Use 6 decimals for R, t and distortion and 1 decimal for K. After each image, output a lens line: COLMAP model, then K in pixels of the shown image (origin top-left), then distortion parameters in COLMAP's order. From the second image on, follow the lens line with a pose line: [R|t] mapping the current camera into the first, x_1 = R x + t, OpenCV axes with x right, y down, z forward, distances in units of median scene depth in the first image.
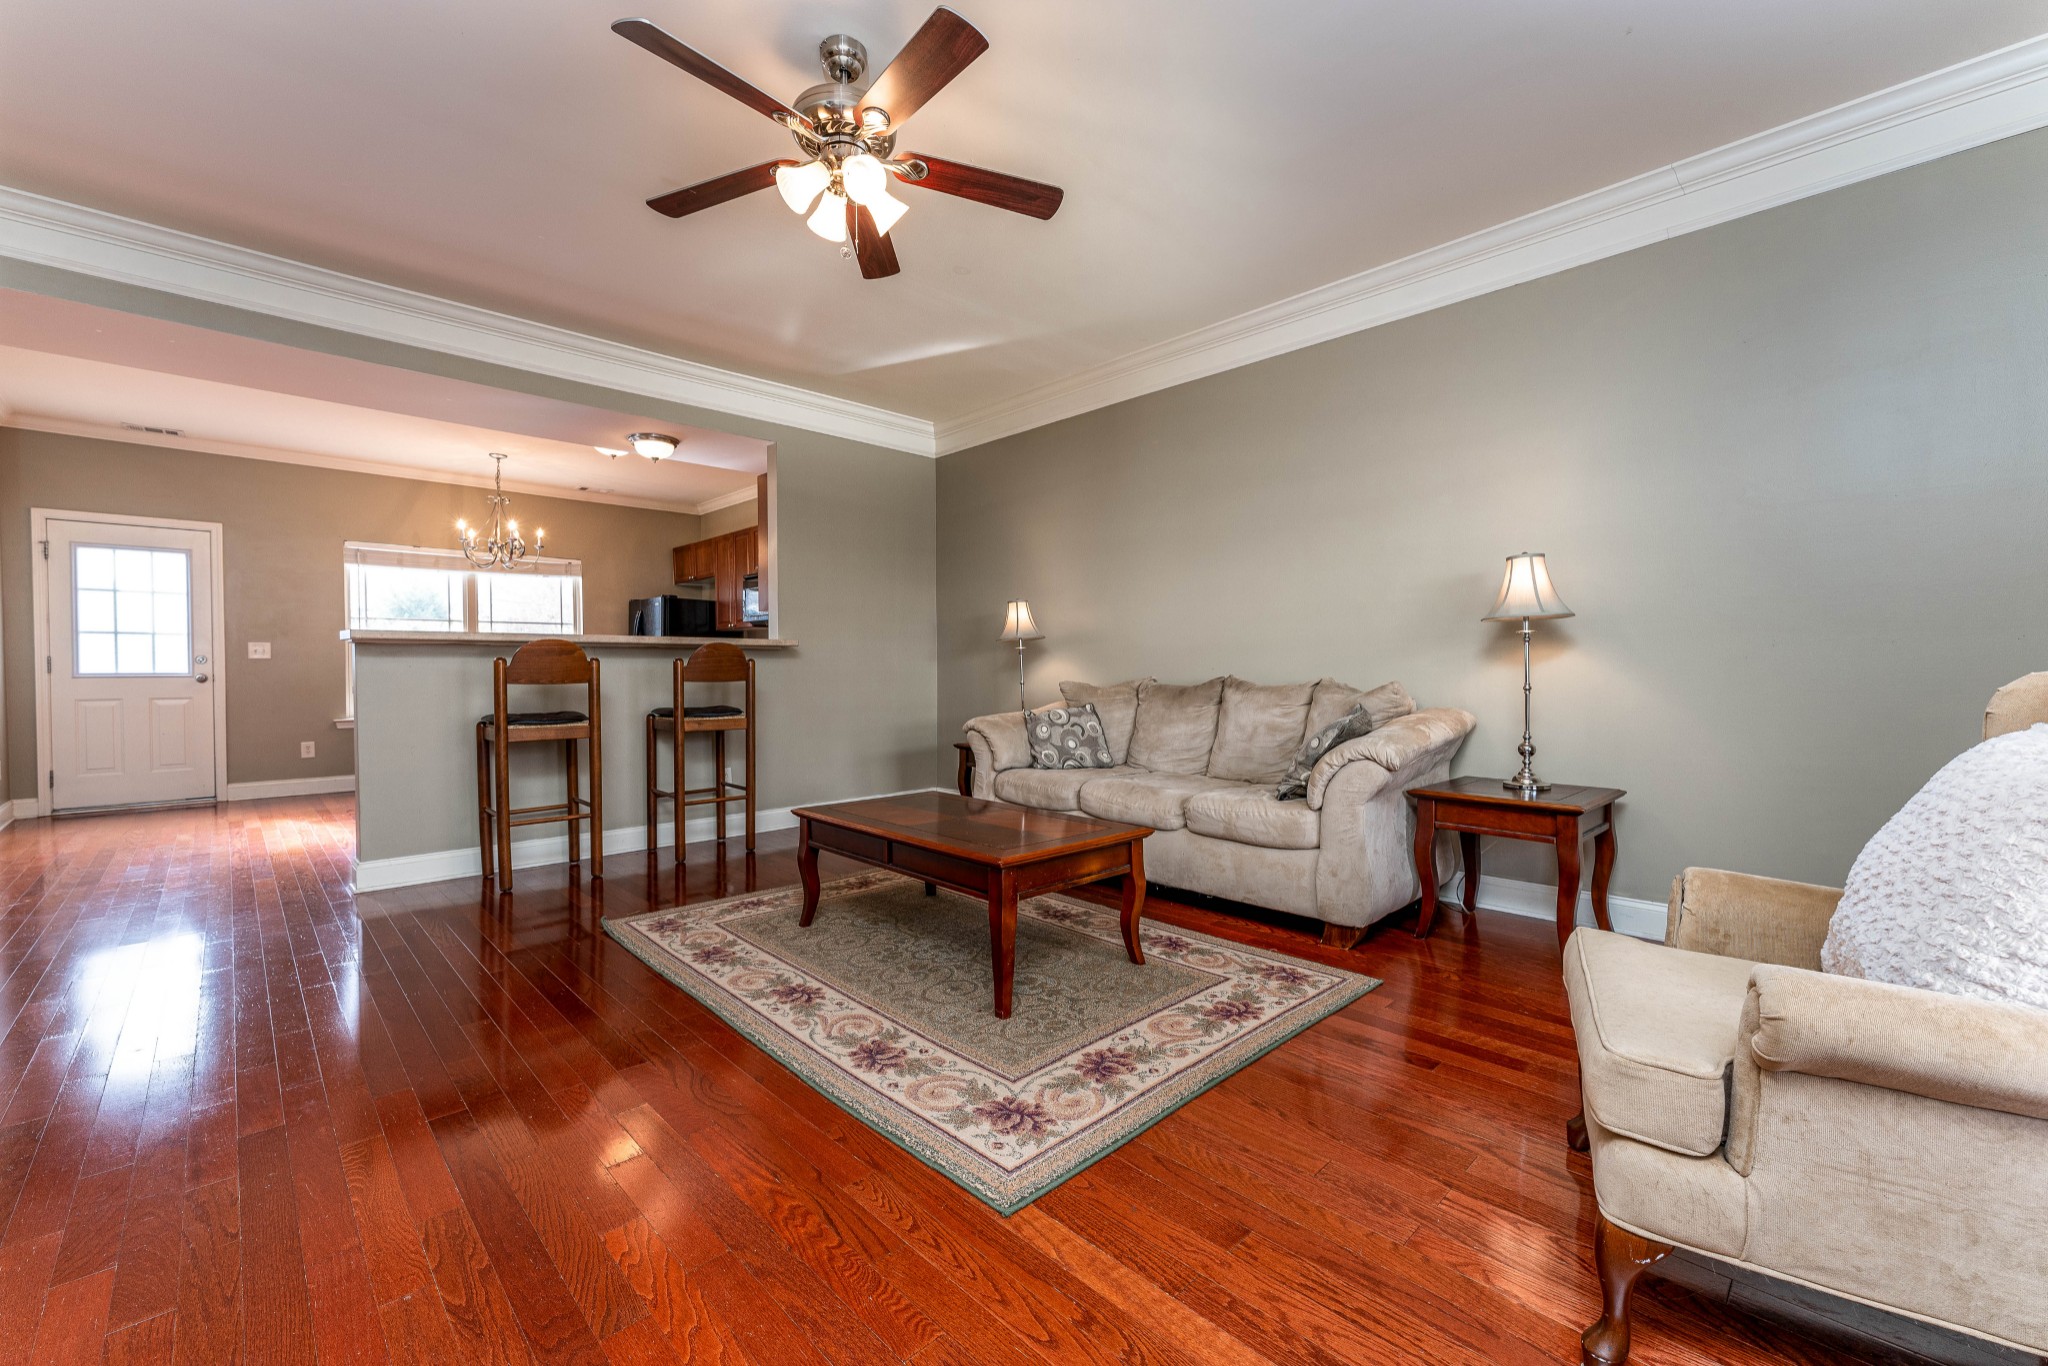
lens RADIAL K [[839.6, 0, 991.1], [0, 839.6, 676.1], [0, 0, 1]] dist [0.003394, -0.001028]
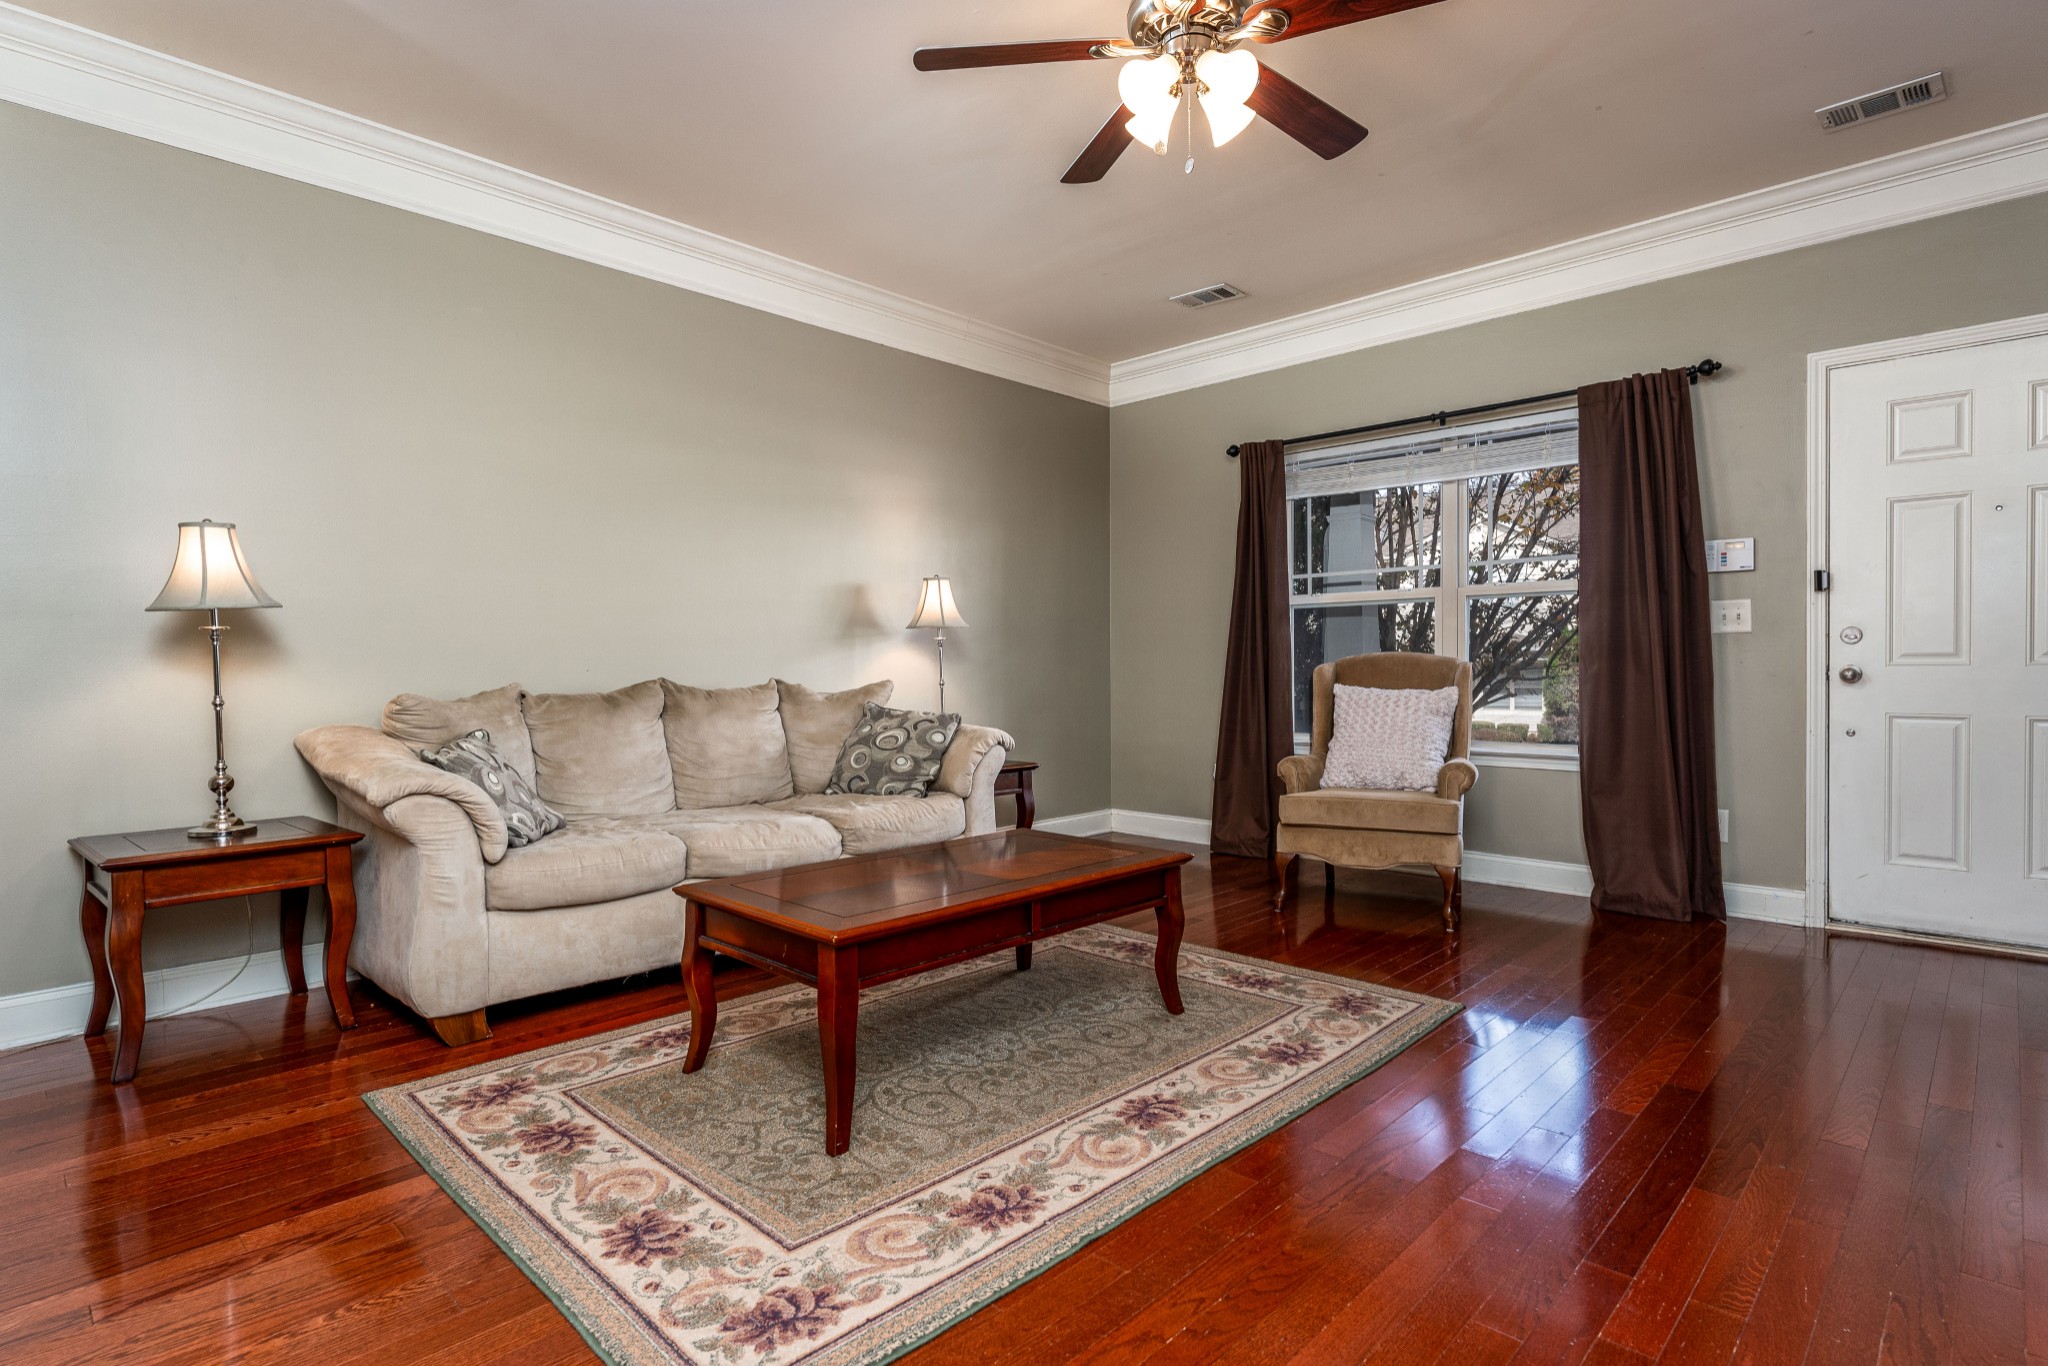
lens RADIAL K [[1016.0, 0, 1028.5], [0, 1016.0, 685.6], [0, 0, 1]] dist [0.000580, 0.000427]
pose [[-0.070824, -0.011069, 0.997427, -1.030743], [0.010748, 0.999872, 0.011860, -0.011765], [-0.997431, 0.011560, -0.070696, 1.073115]]
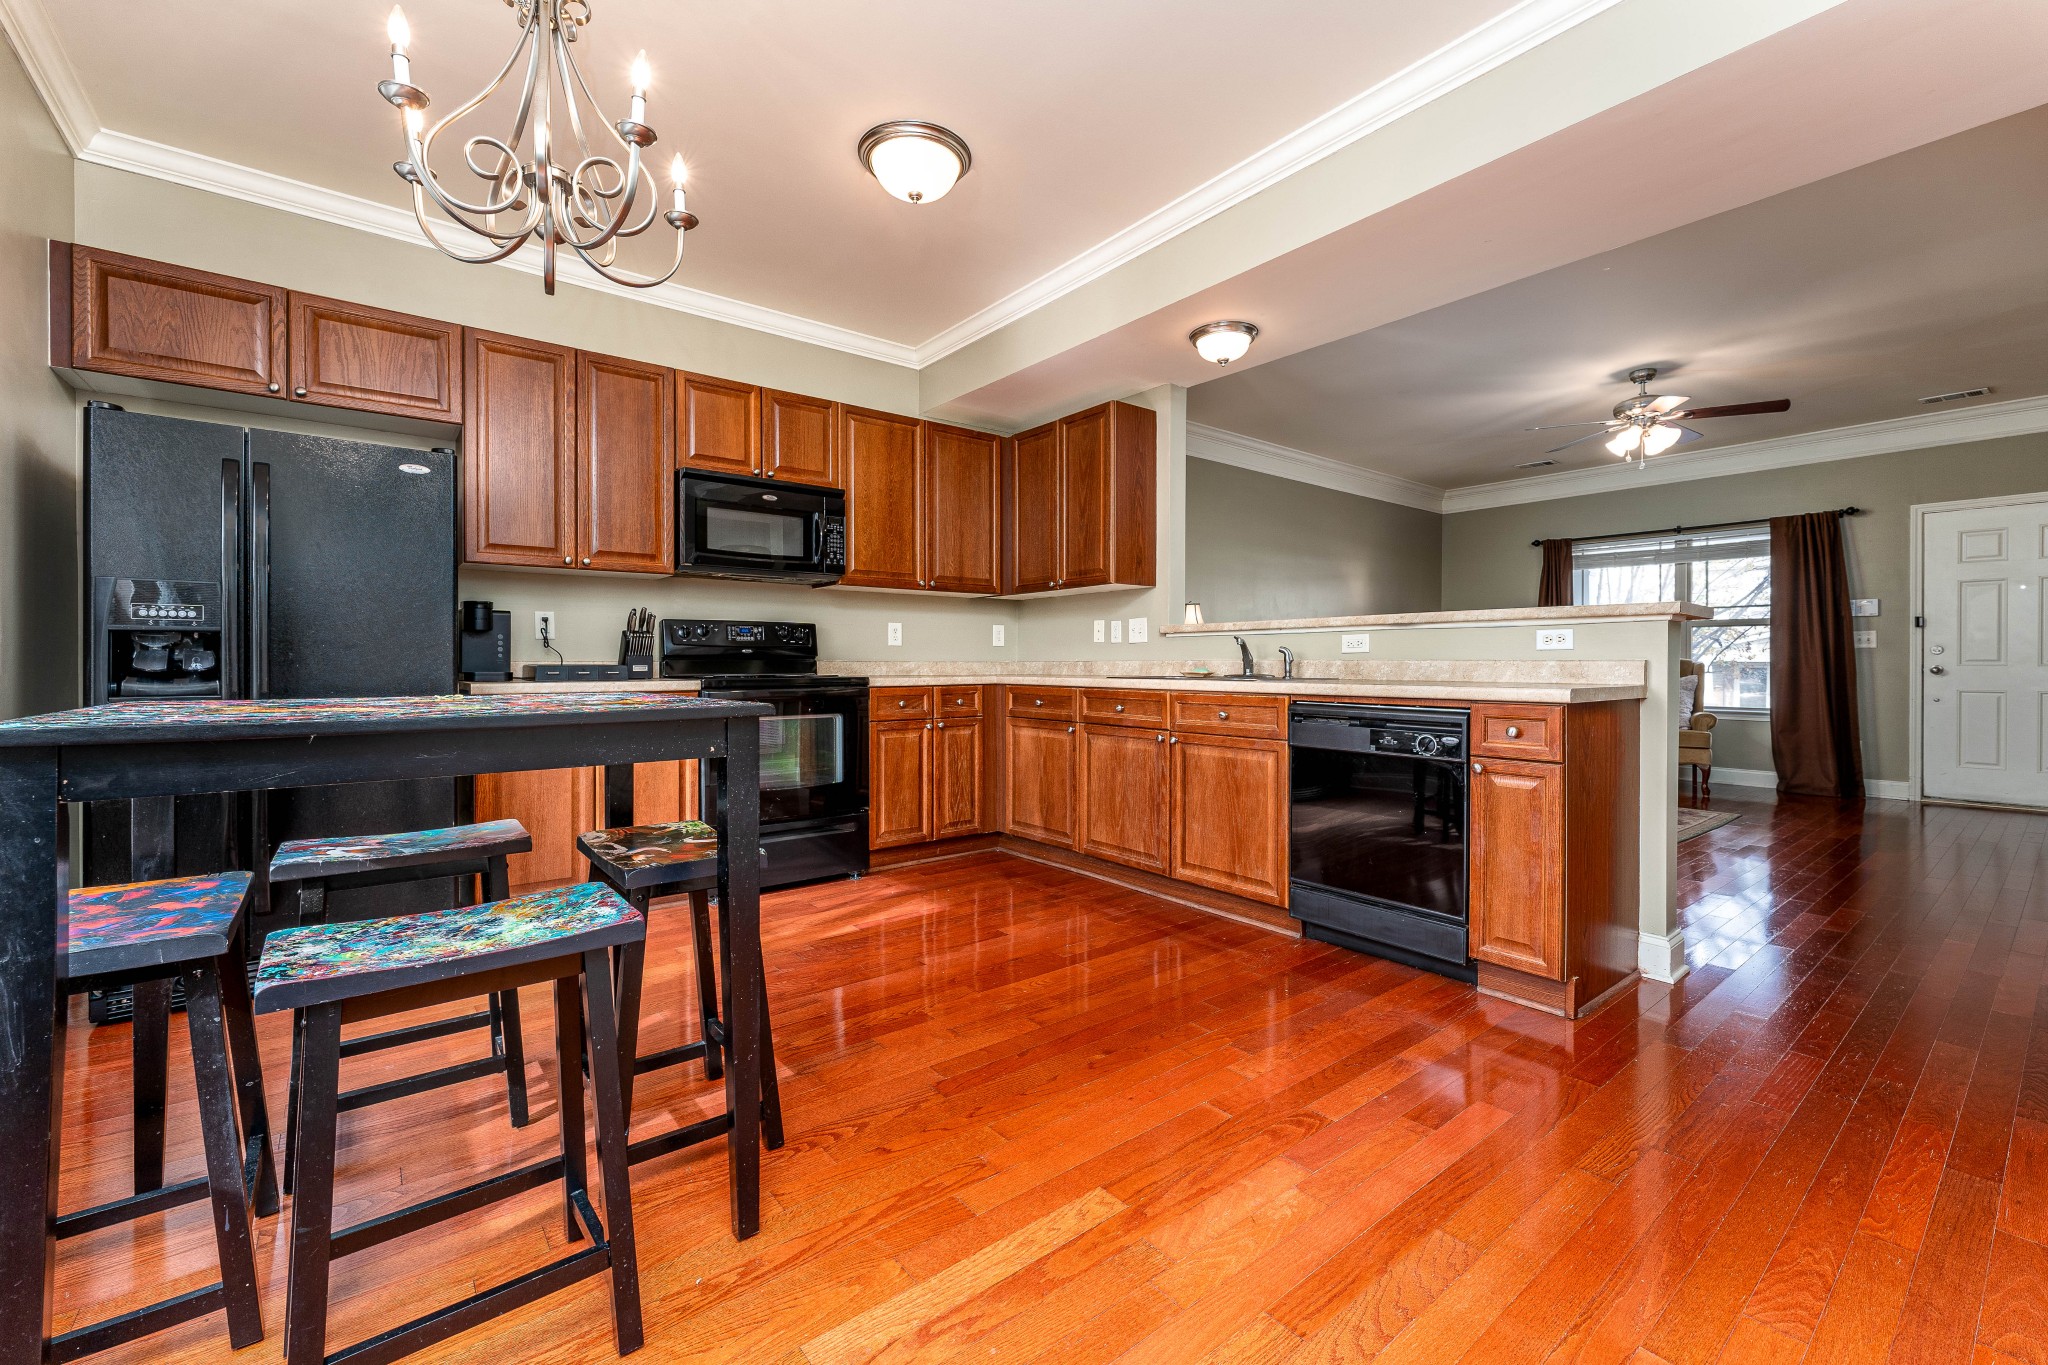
lens RADIAL K [[839.6, 0, 1010.6], [0, 839.6, 669.8], [0, 0, 1]] dist [0.003394, -0.001028]
pose [[0.071437, -0.003472, 0.997439, -2.137052], [0.003639, 0.999988, 0.003220, -0.015984], [-0.997438, 0.003400, 0.071449, 2.154415]]
